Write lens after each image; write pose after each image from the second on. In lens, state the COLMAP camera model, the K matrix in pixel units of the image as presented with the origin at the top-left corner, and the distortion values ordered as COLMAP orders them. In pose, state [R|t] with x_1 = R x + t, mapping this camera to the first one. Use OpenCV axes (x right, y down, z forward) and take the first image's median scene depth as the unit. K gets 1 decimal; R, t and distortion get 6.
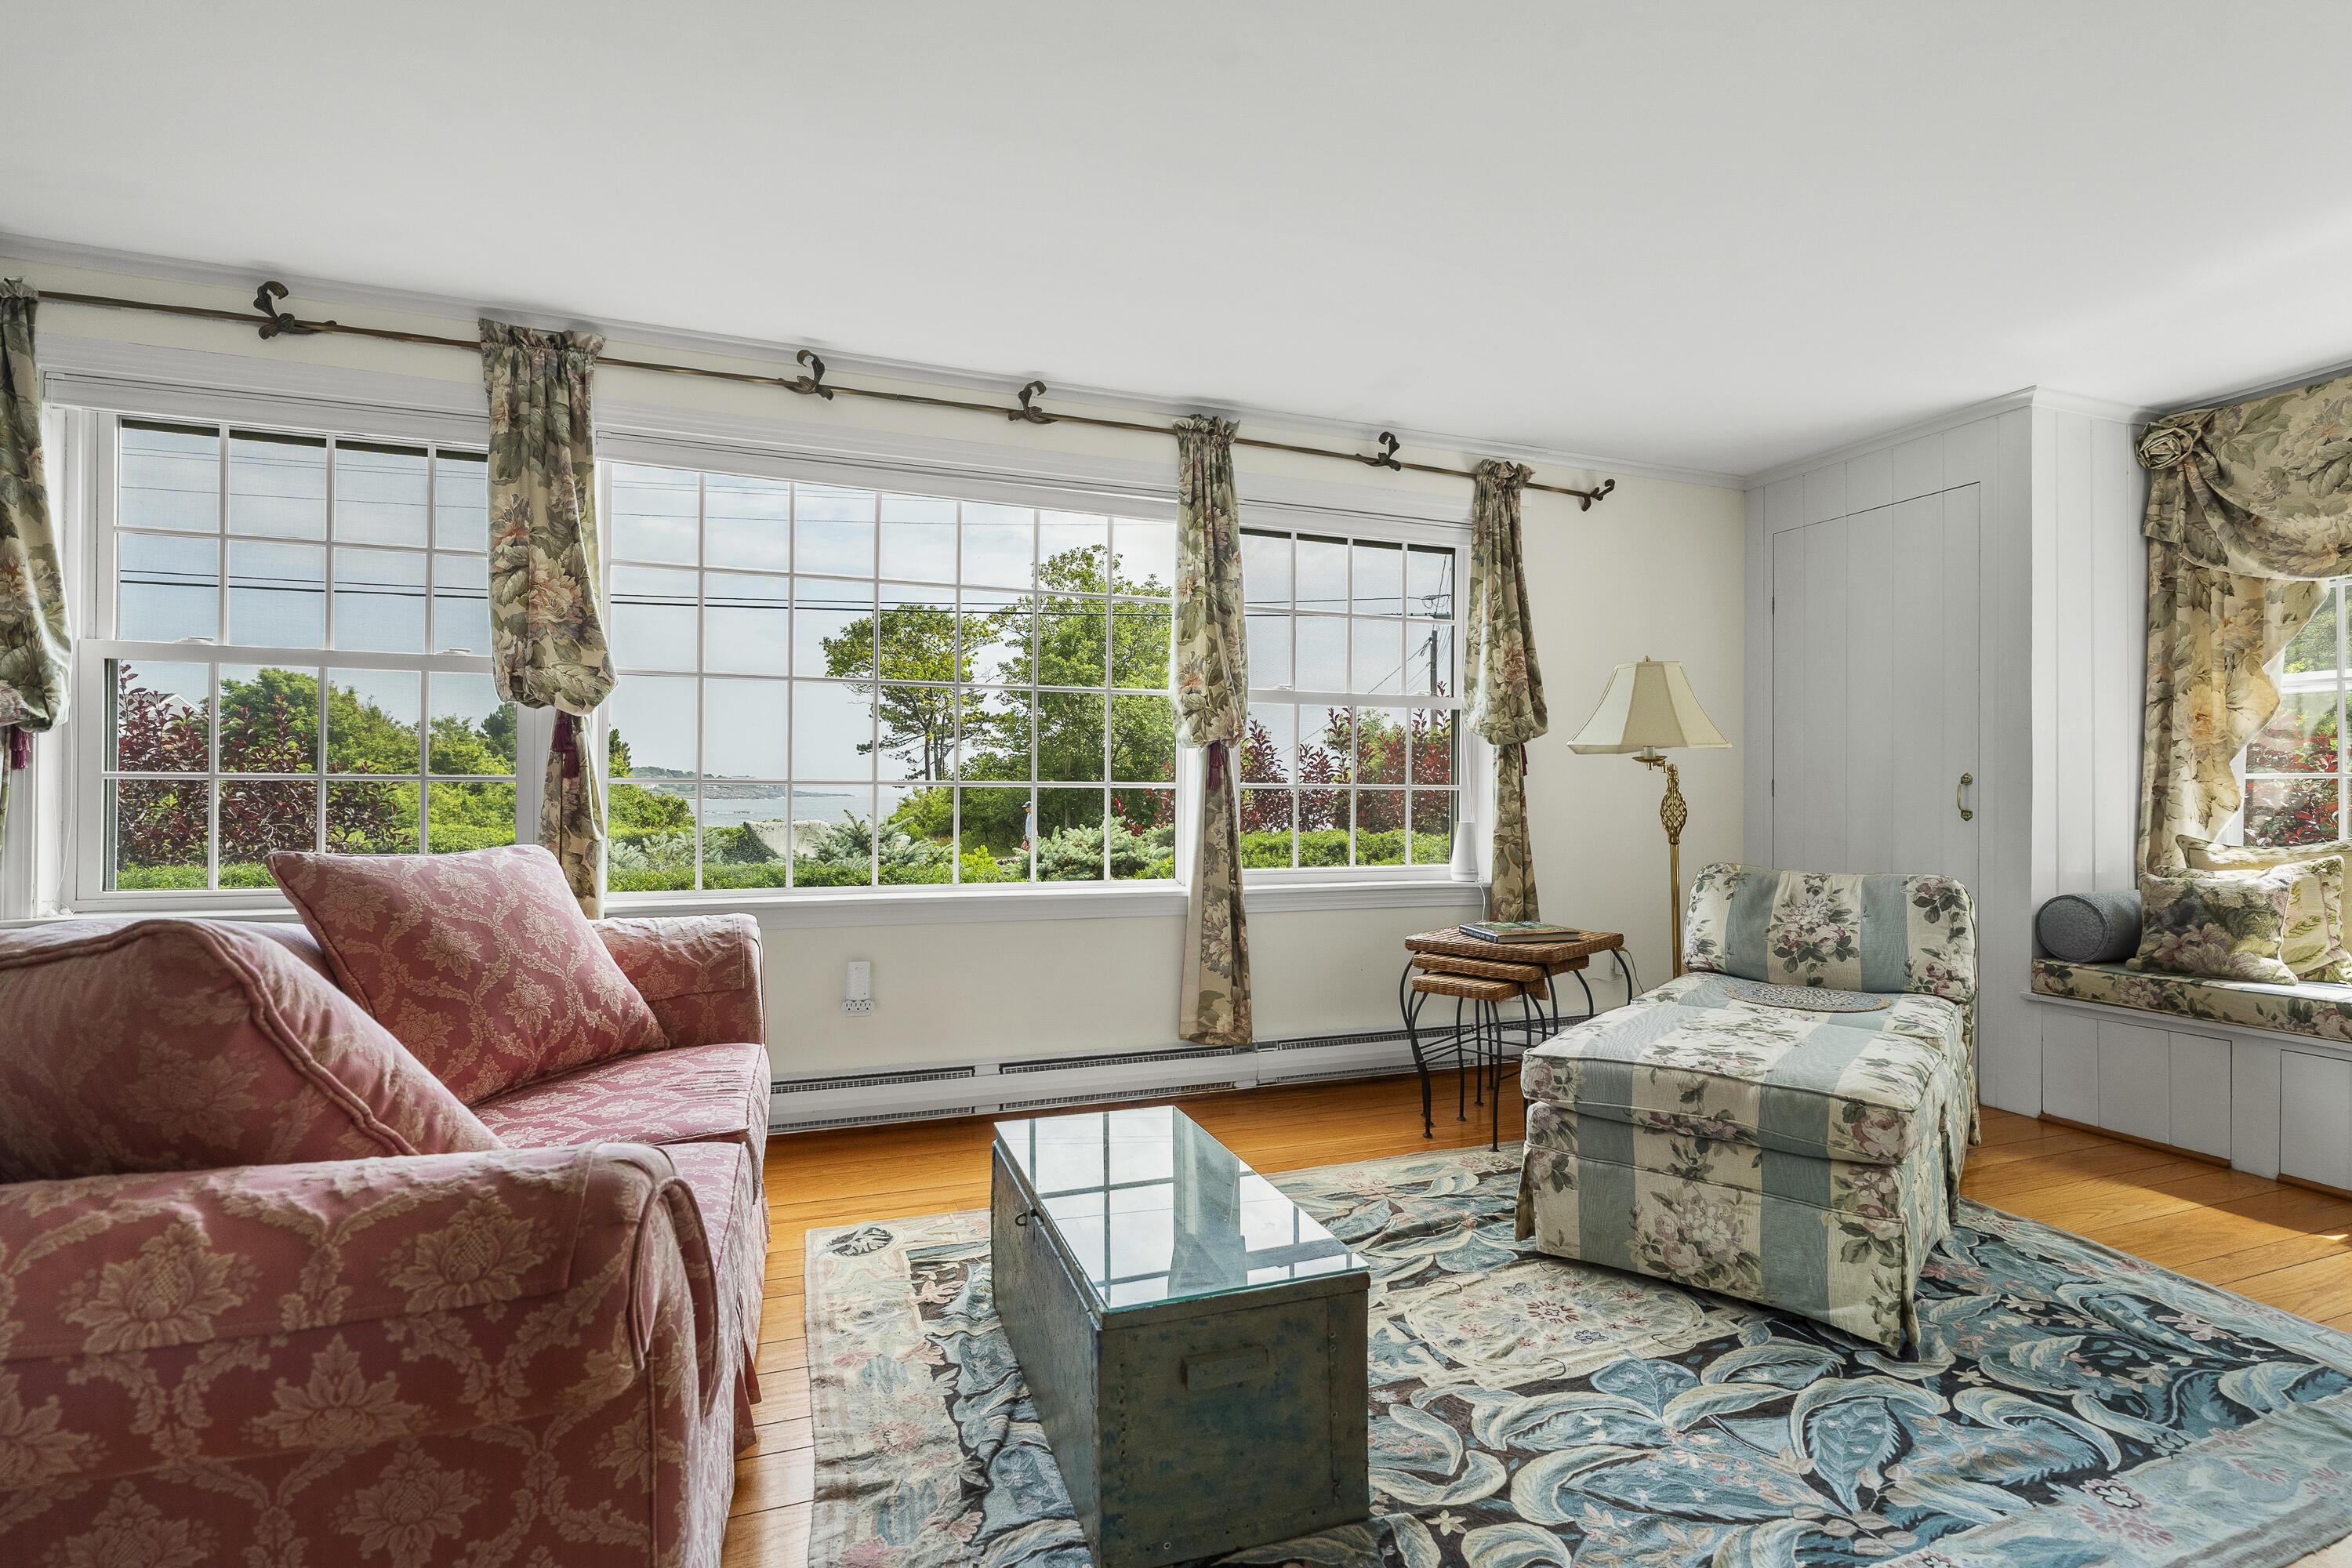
lens RADIAL K [[1106.7, 0, 1176.0], [0, 1106.7, 784.0], [0, 0, 1]] dist [-0.003168, 0.000531]
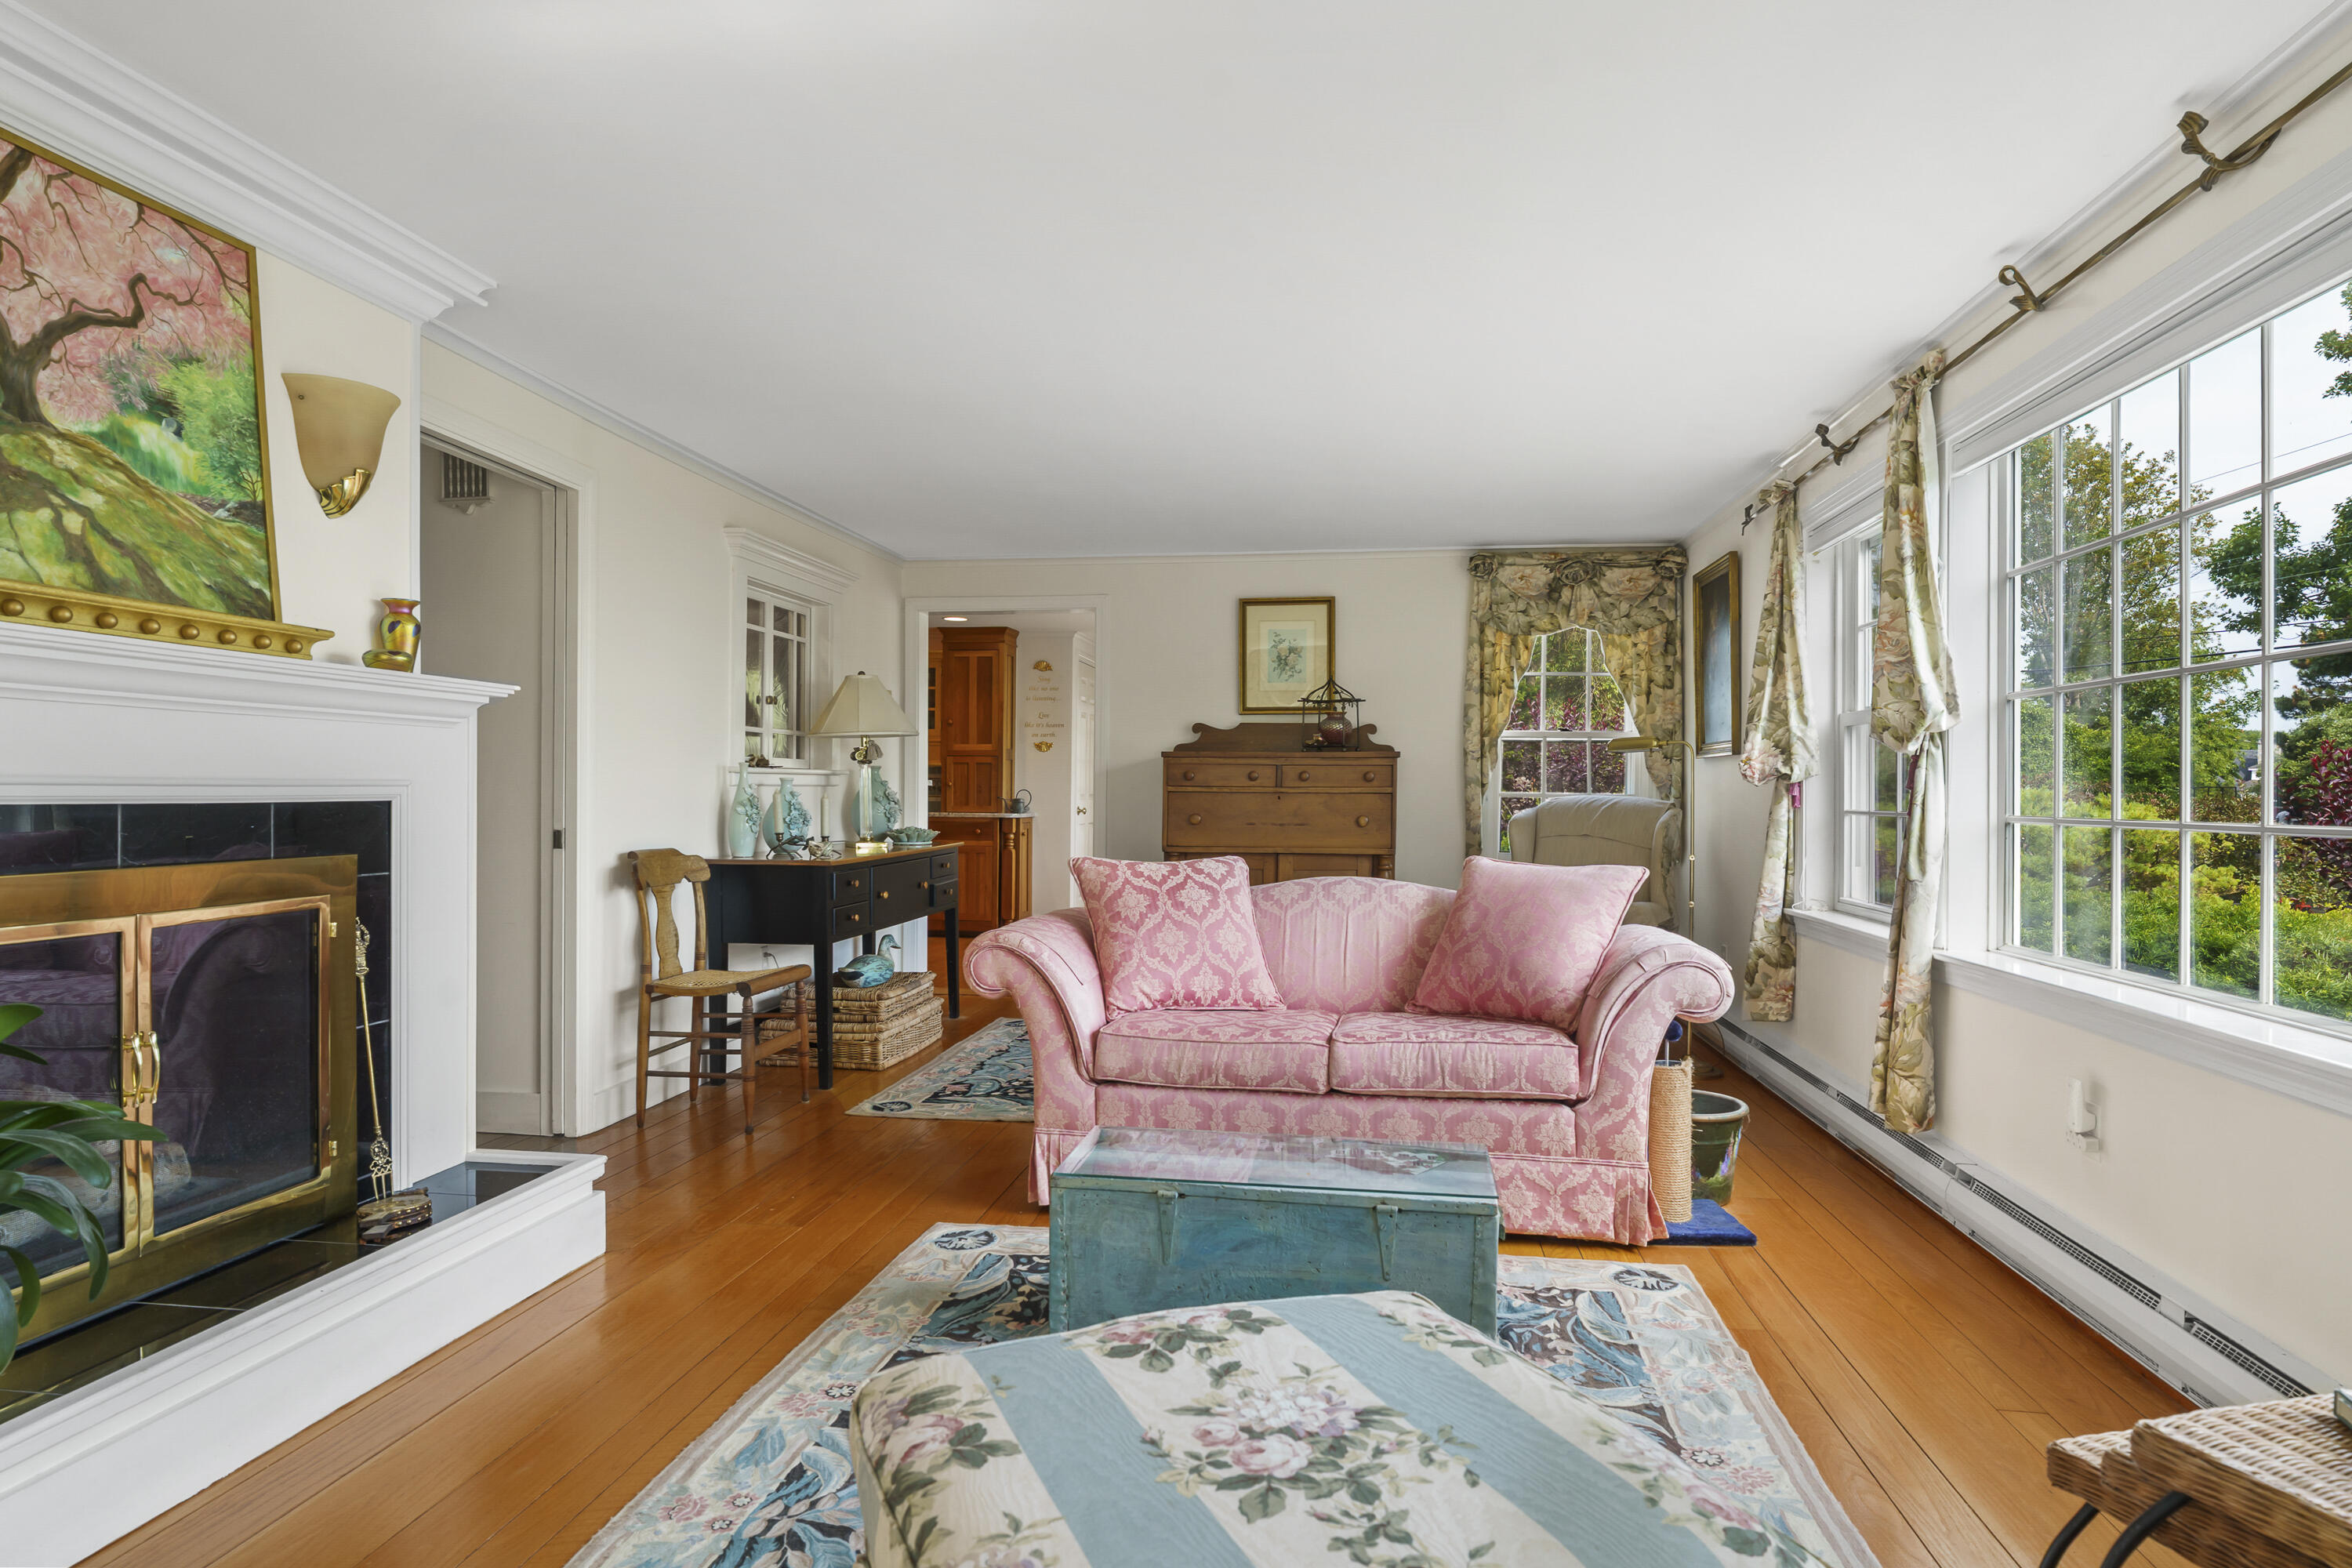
lens RADIAL K [[1338.4, 0, 1178.1], [0, 1338.4, 804.4], [0, 0, 1]] dist [-0.000553, 0.001471]
pose [[-0.479166, -0.004842, -0.877711, 0.951056], [-0.016787, 0.999852, 0.003648, -0.011214], [0.877563, 0.016482, -0.479177, 1.172370]]
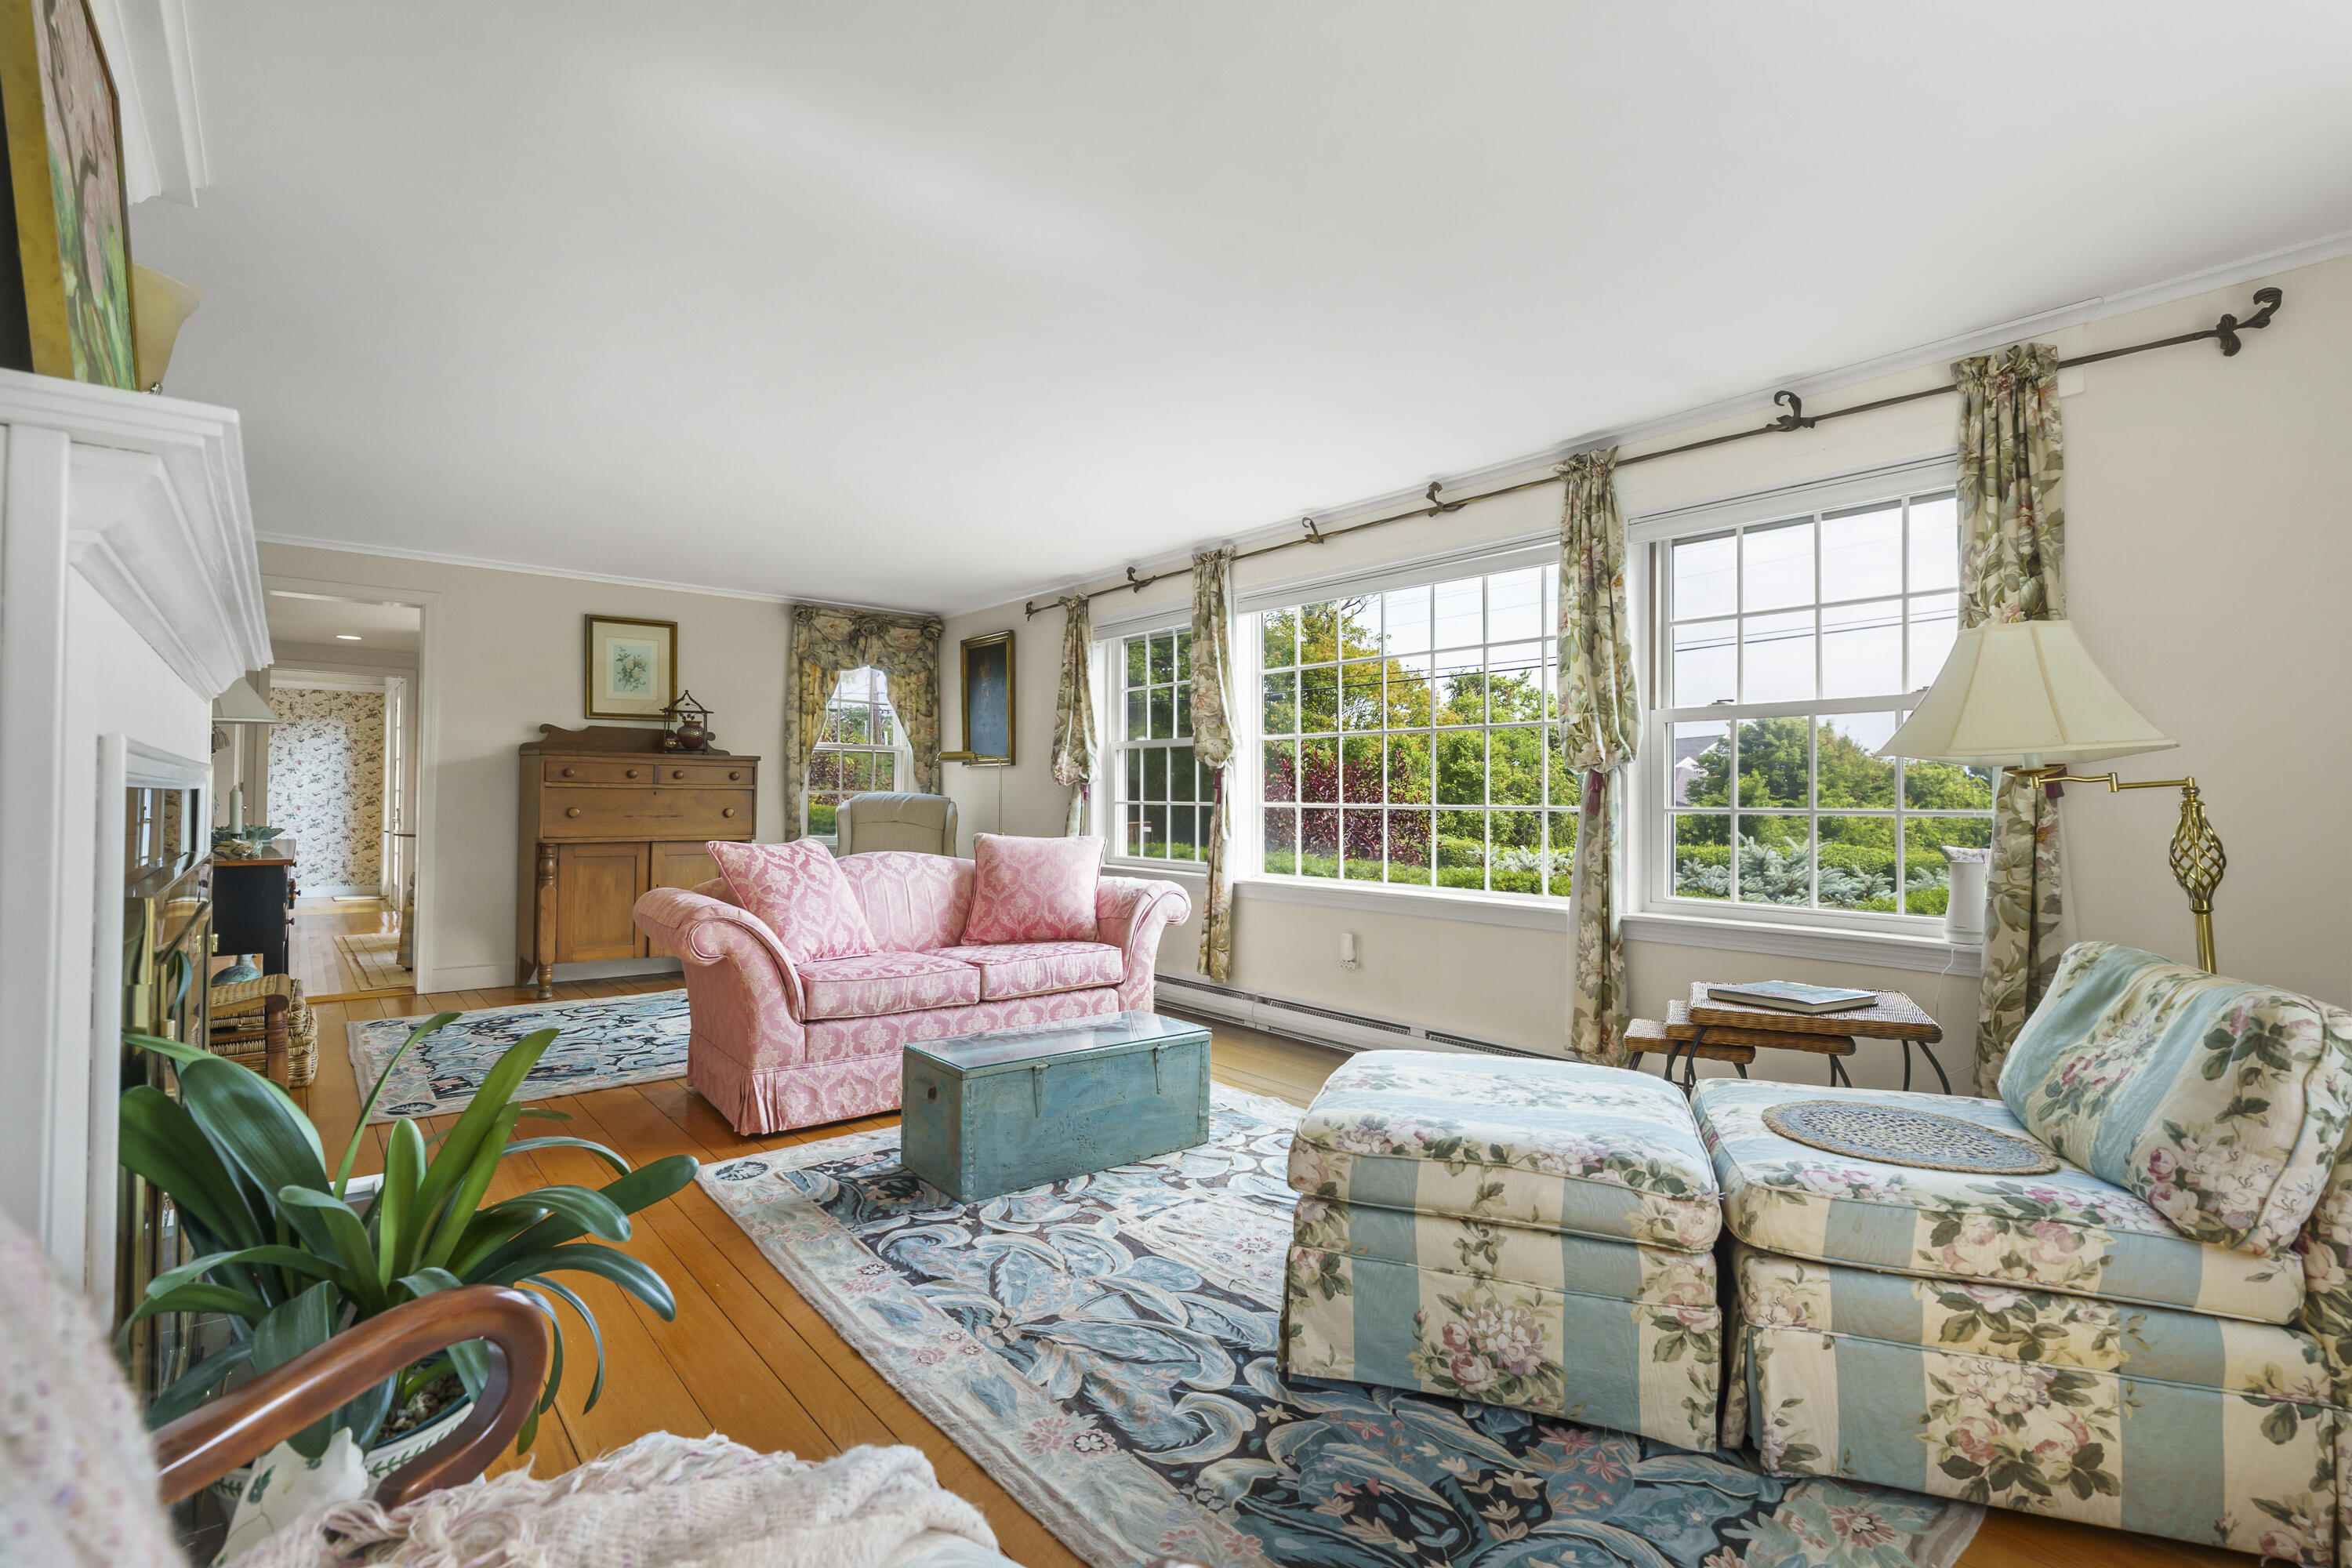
lens RADIAL K [[1074.4, 0, 1176.0], [0, 1074.4, 784.0], [0, 0, 1]] dist [-0.003963, 0.000348]
pose [[0.324198, -0.021661, -0.945741, 1.207904], [-0.011087, 0.999582, -0.026695, 0.011210], [0.945924, 0.019140, 0.323823, 0.458748]]
